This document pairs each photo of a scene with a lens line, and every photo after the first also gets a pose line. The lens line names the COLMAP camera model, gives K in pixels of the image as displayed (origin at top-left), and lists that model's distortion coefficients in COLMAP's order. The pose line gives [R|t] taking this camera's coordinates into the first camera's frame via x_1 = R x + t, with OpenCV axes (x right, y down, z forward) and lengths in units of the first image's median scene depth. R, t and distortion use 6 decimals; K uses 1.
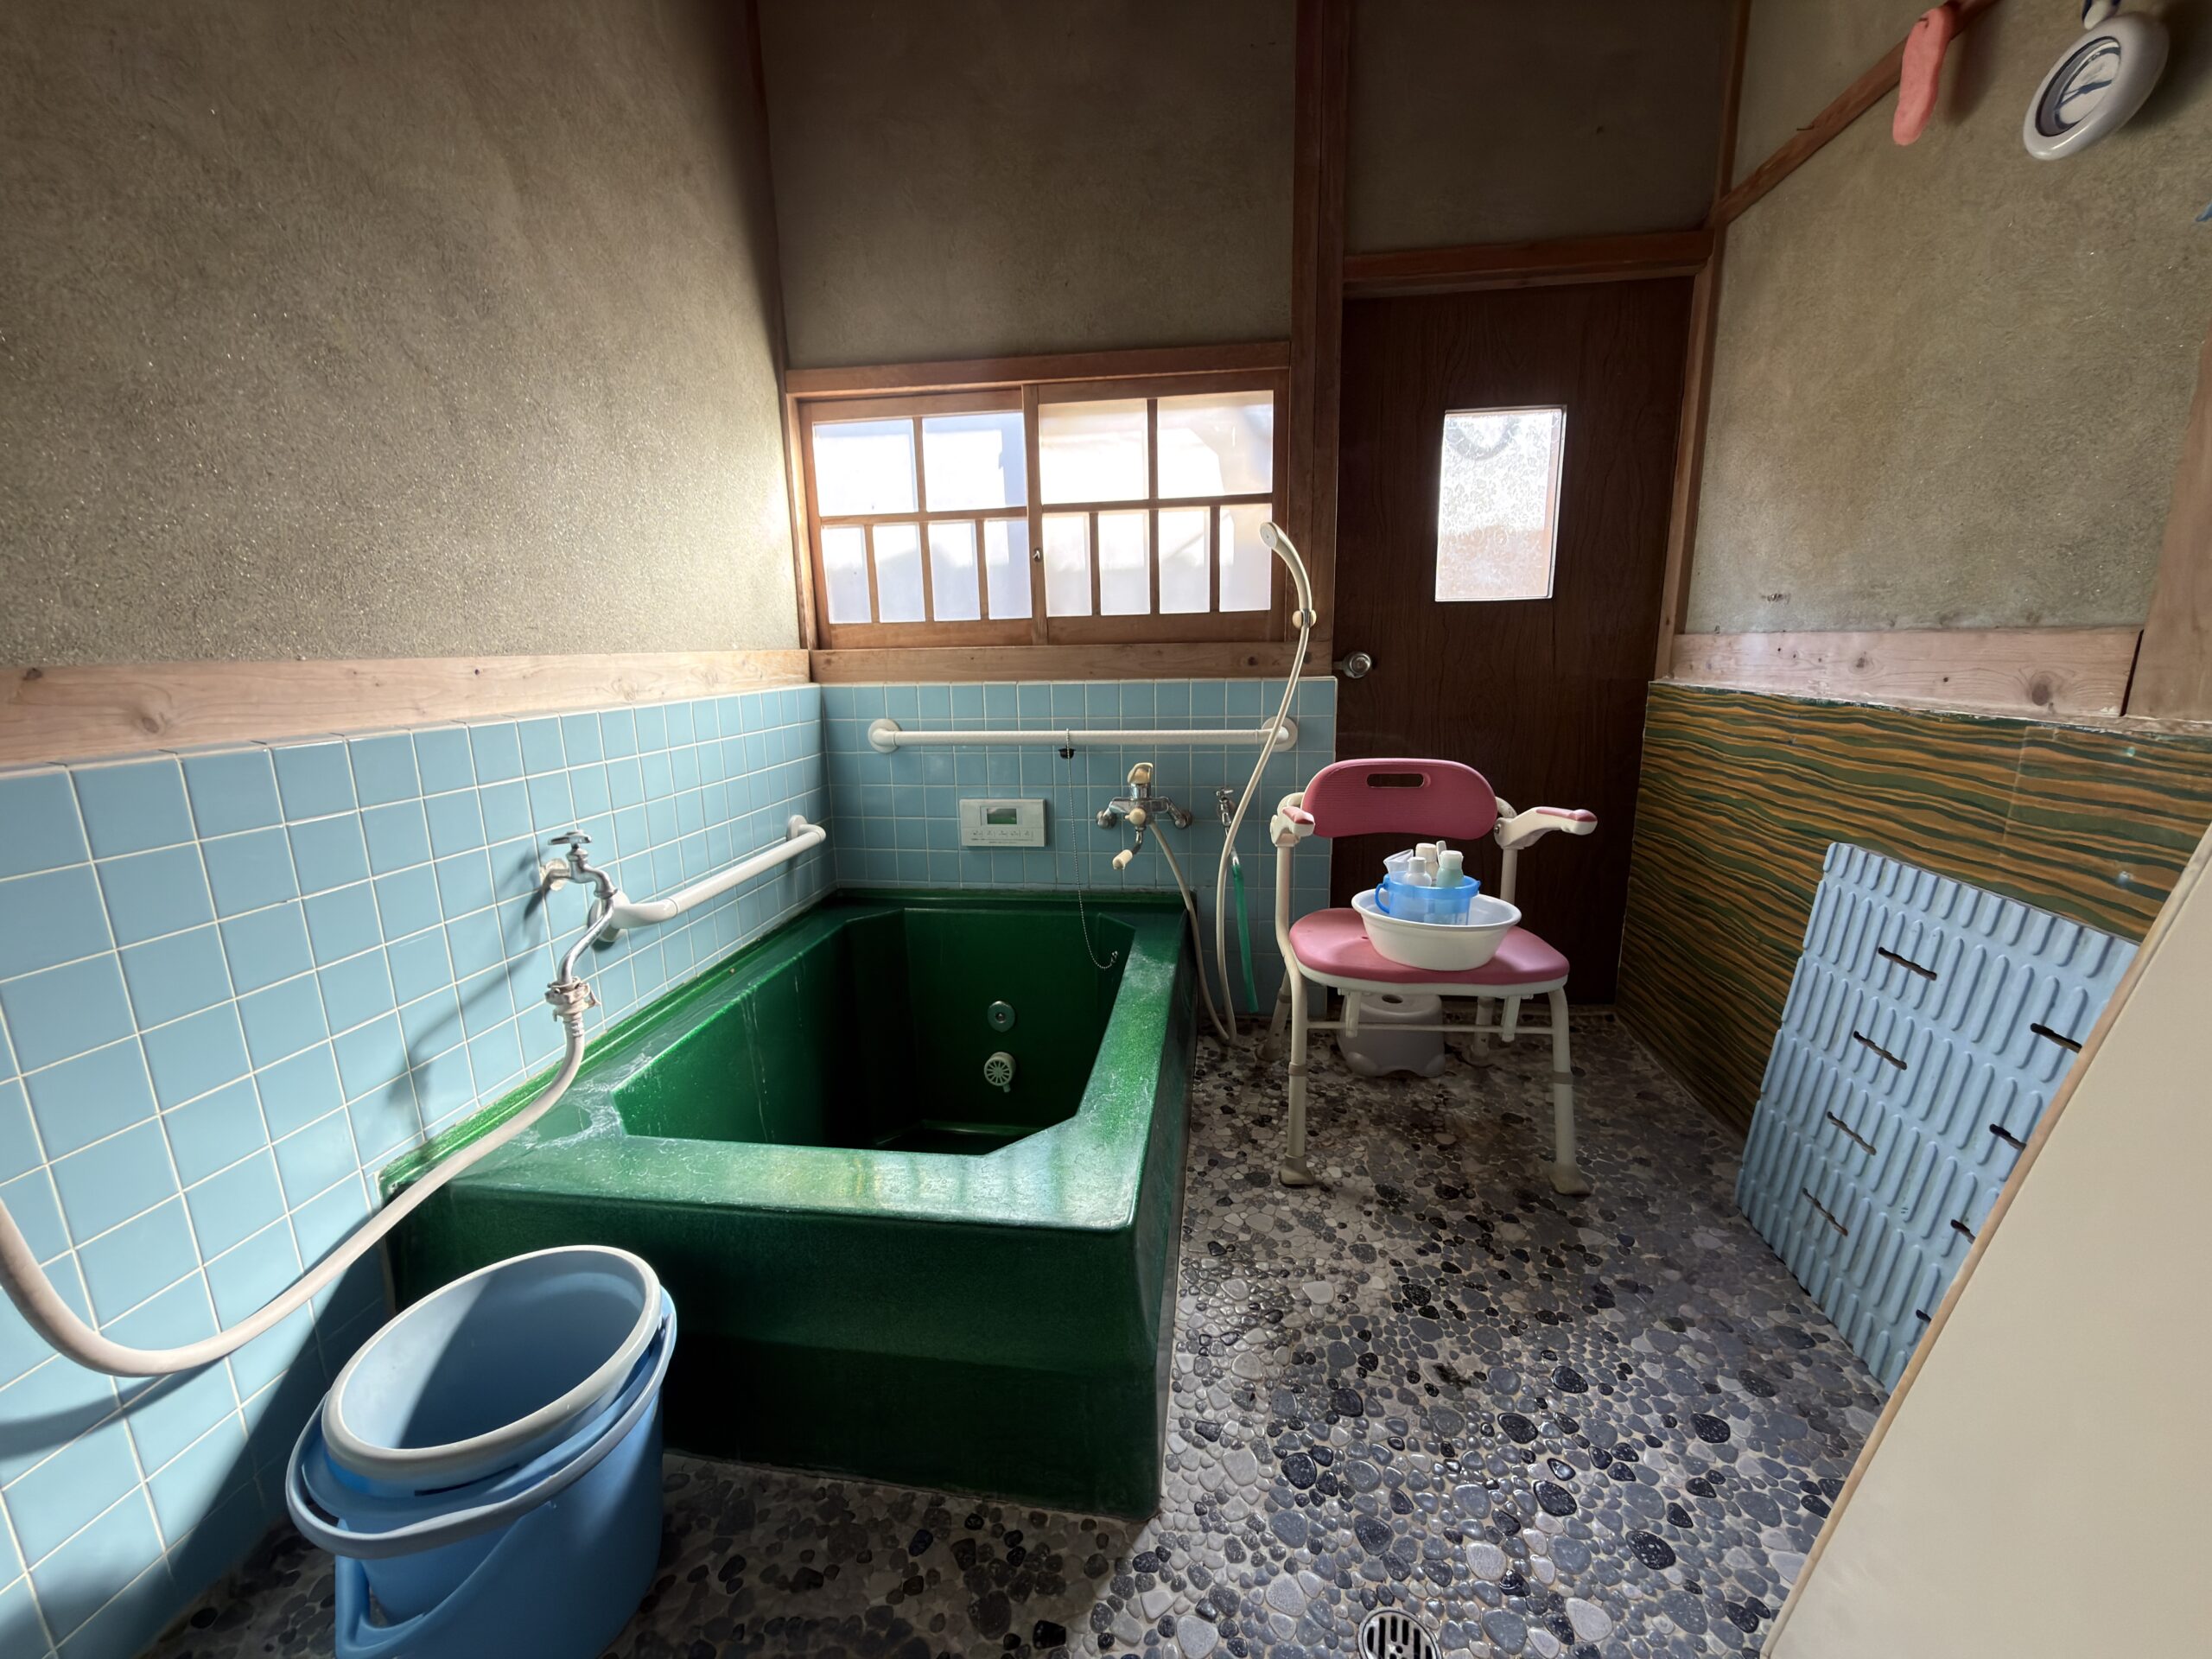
lens RADIAL K [[875.8, 0, 1106.0], [0, 875.8, 822.7], [0, 0, 1]] dist [-0.000959, 0.000064]
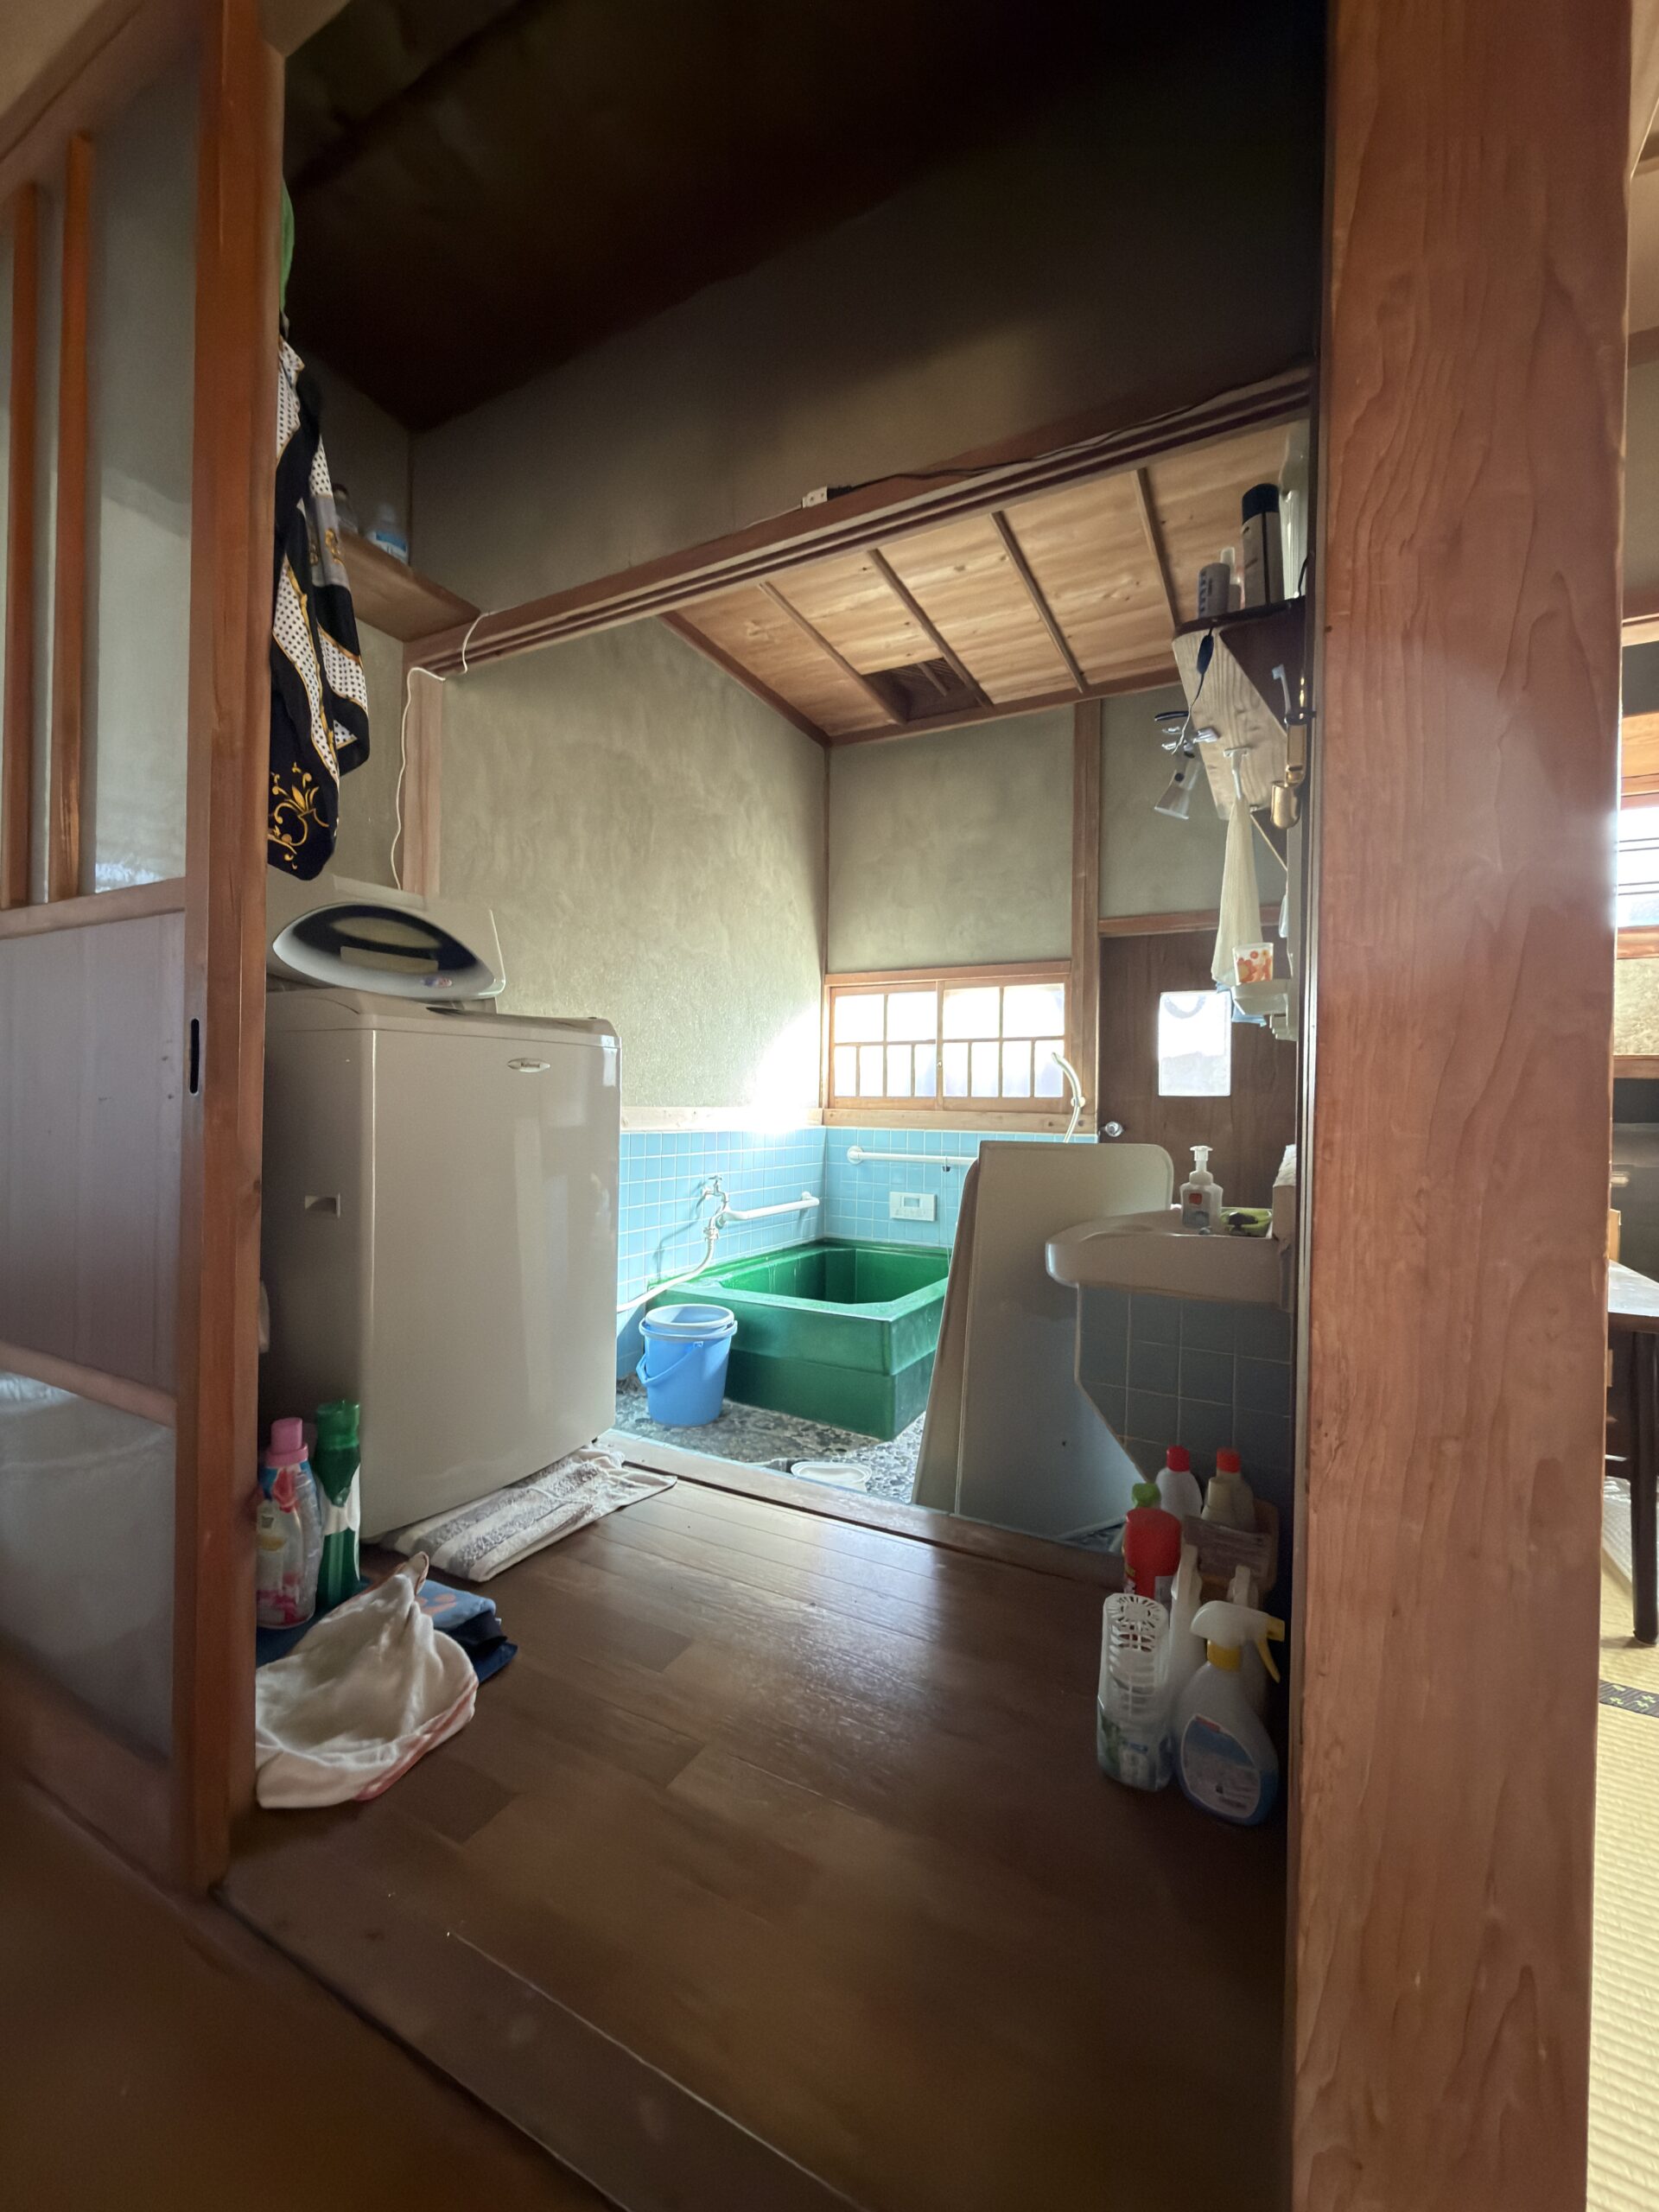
lens RADIAL K [[875.8, 0, 836.7], [0, 875.8, 1105.2], [0, 0, 1]] dist [-0.000959, 0.000064]
pose [[0.937671, 0.035932, -0.345661, 0.382260], [-0.104350, 0.977854, -0.181420, 0.152306], [0.331487, 0.206182, 0.920655, -0.822638]]
